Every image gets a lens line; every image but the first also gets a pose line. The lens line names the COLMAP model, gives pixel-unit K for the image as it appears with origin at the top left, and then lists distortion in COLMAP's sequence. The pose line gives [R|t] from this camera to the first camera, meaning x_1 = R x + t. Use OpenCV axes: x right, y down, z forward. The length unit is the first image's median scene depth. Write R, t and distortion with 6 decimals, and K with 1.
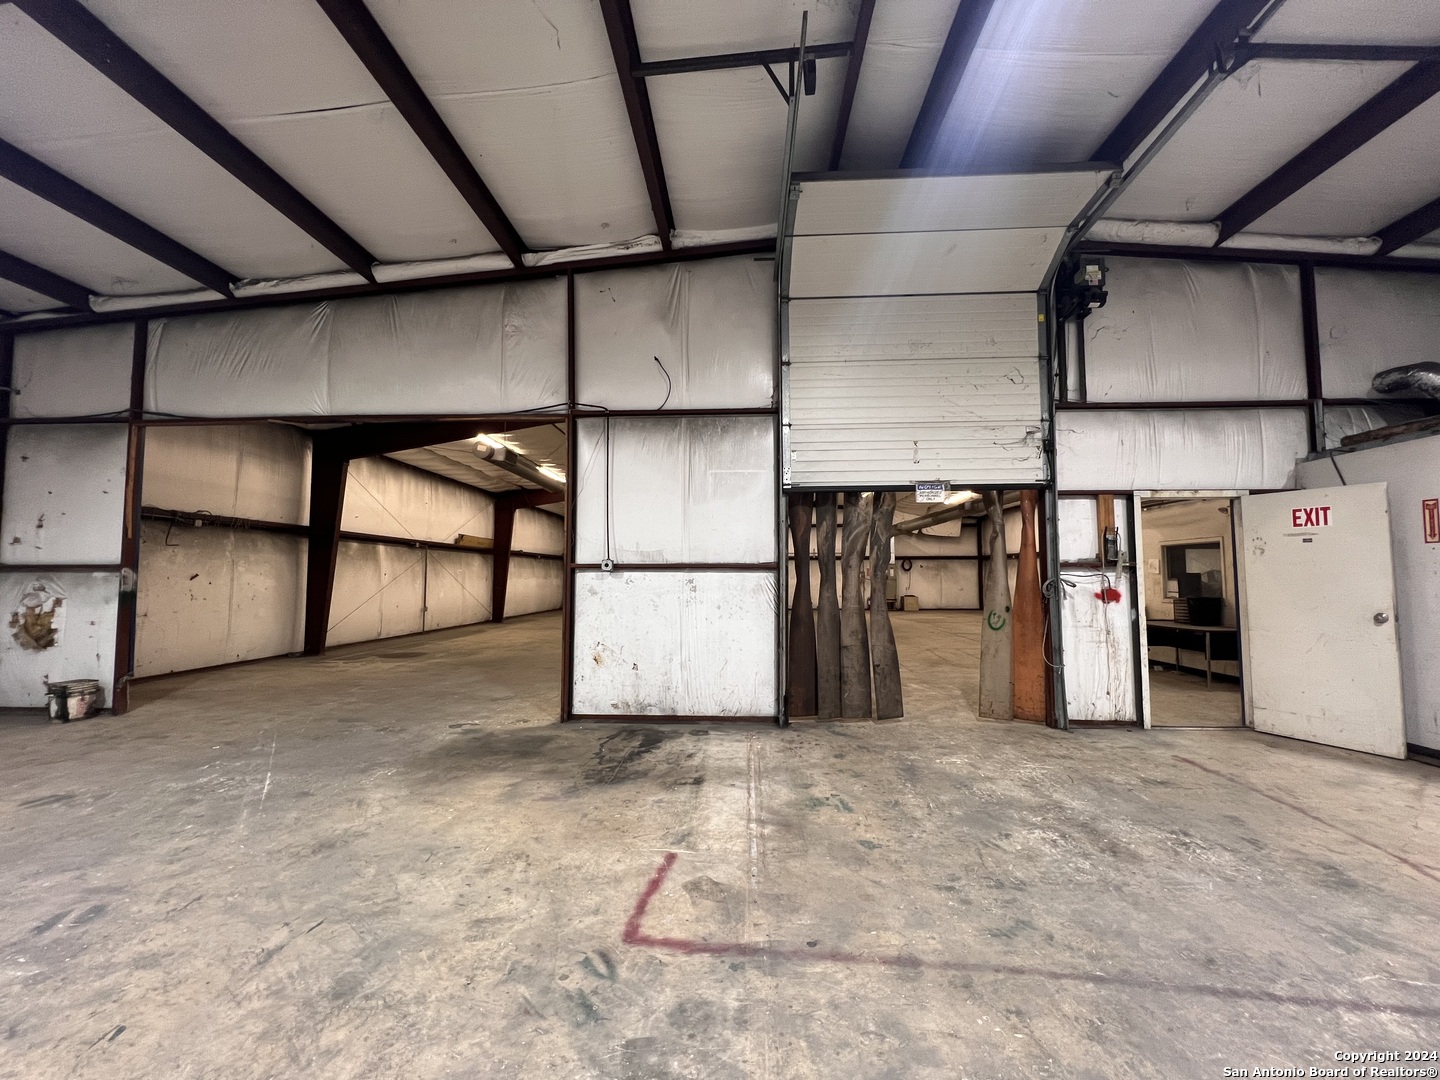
lens RADIAL K [[576.8, 0, 715.6], [0, 576.8, 539.4], [0, 0, 1]] dist [-0.001191, 0.000320]
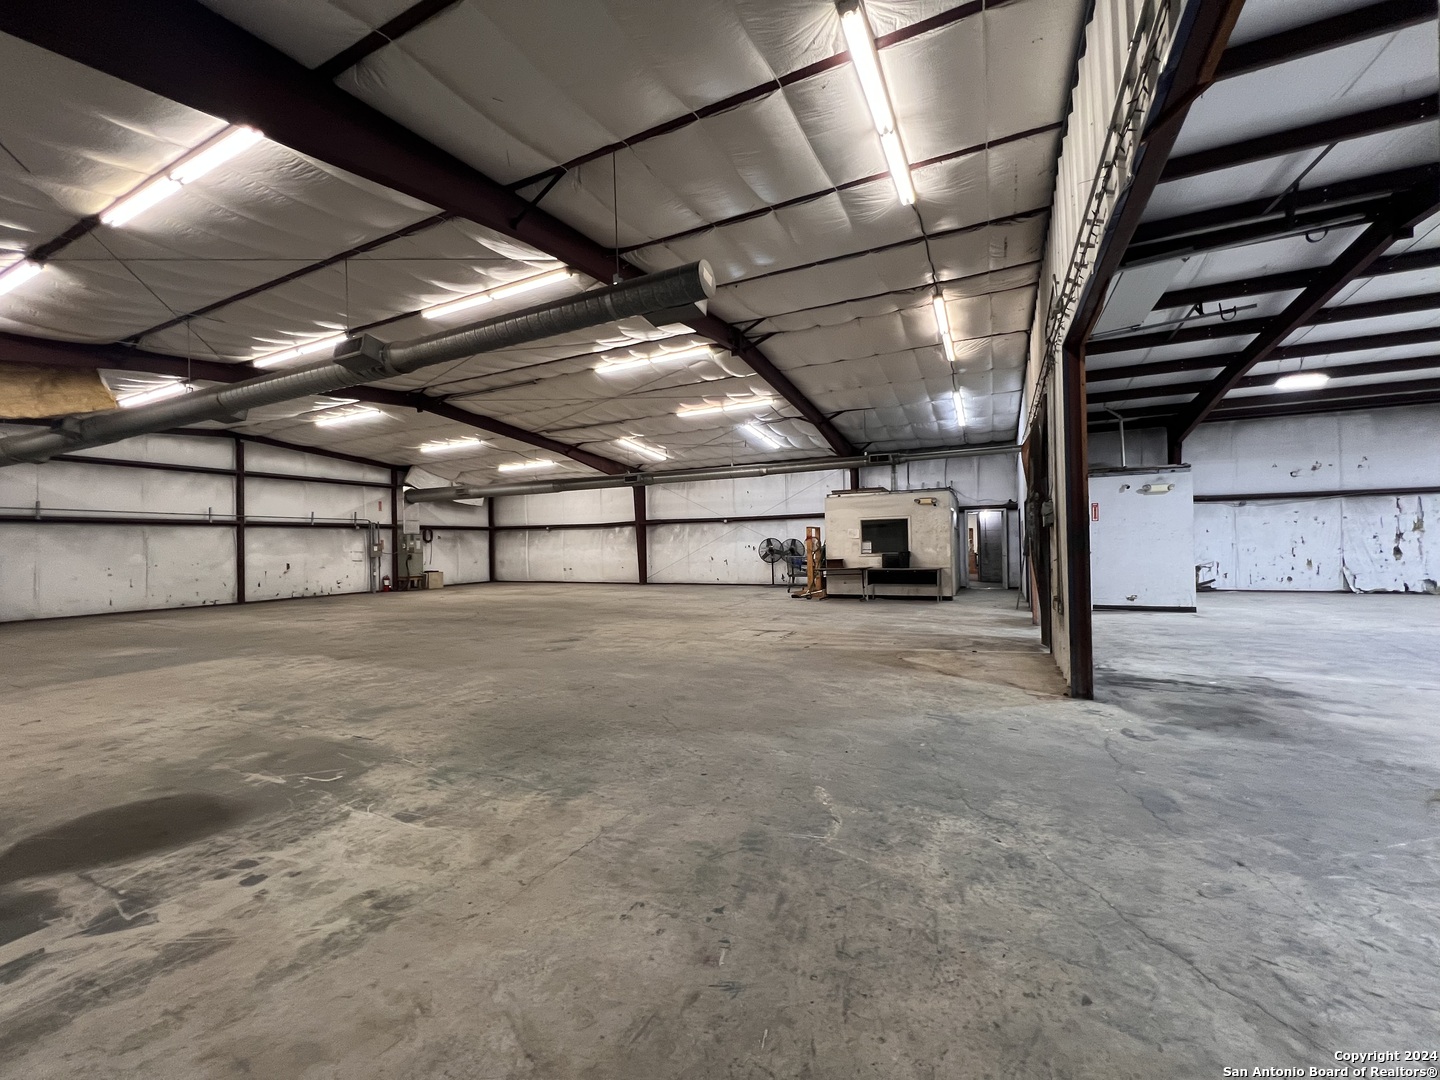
lens RADIAL K [[576.8, 0, 715.6], [0, 576.8, 539.4], [0, 0, 1]] dist [-0.001191, 0.000320]
pose [[0.393480, 0.000812, 0.919333, -1.236349], [-0.039322, 0.999099, 0.015948, 0.082203], [-0.918492, -0.042425, 0.393157, 1.142432]]
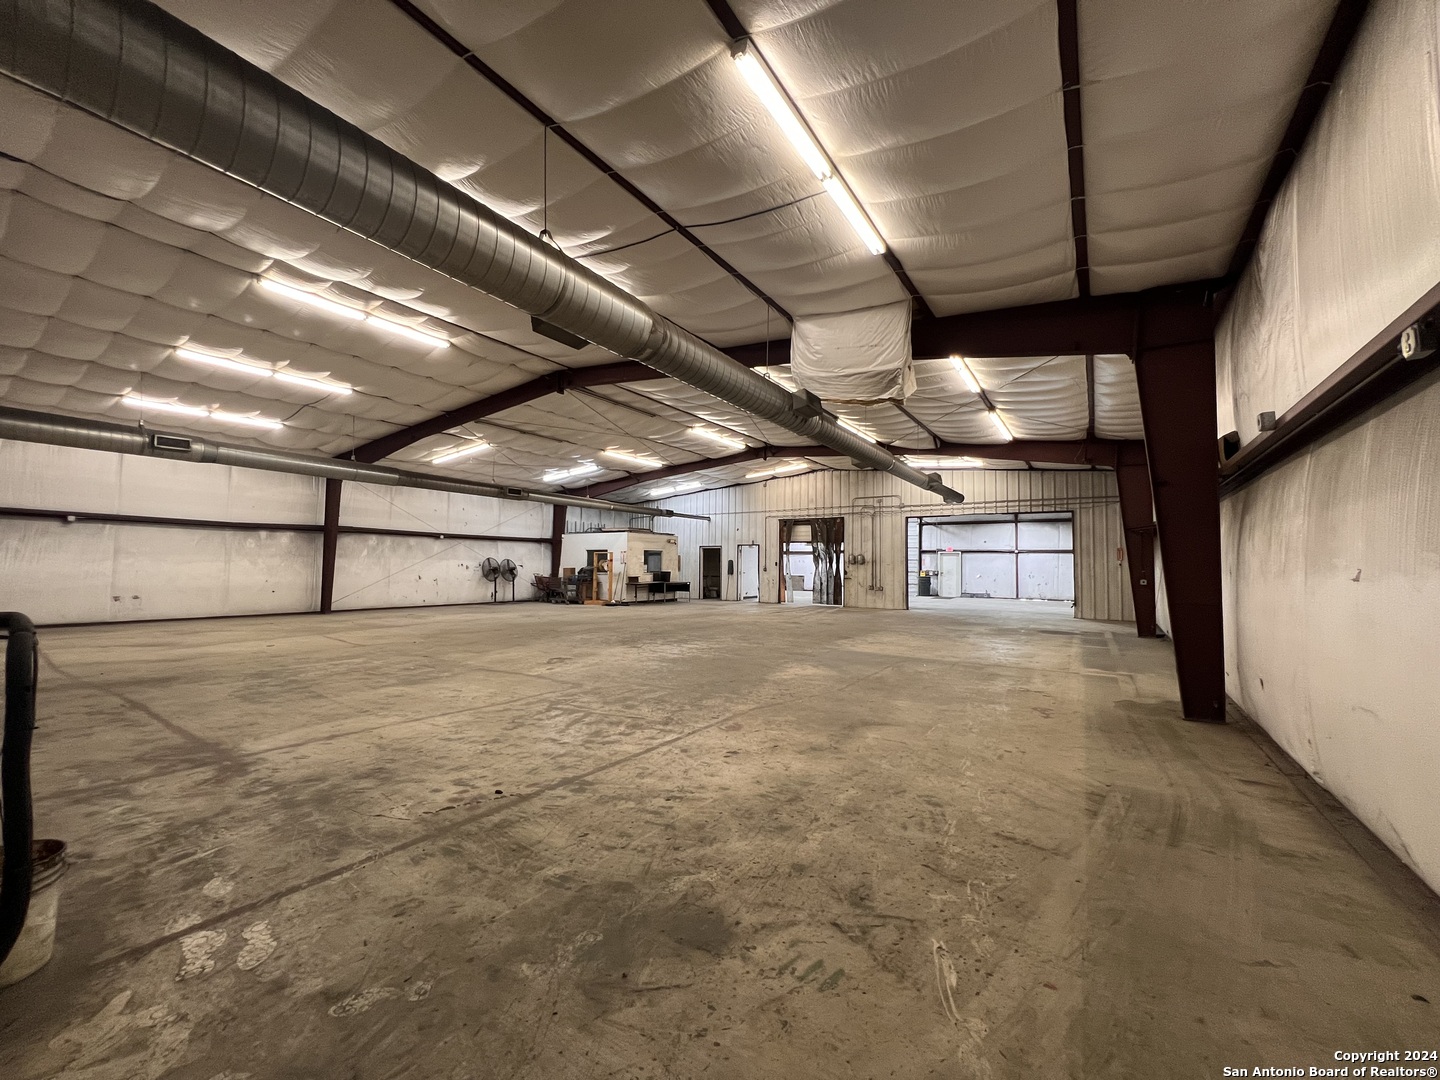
lens RADIAL K [[576.8, 0, 715.6], [0, 576.8, 539.4], [0, 0, 1]] dist [-0.001191, 0.000320]
pose [[-0.868185, 0.013066, 0.496068, -0.911632], [-0.043377, 0.993829, -0.102091, 0.292770], [-0.494341, -0.110152, -0.862261, 4.354595]]
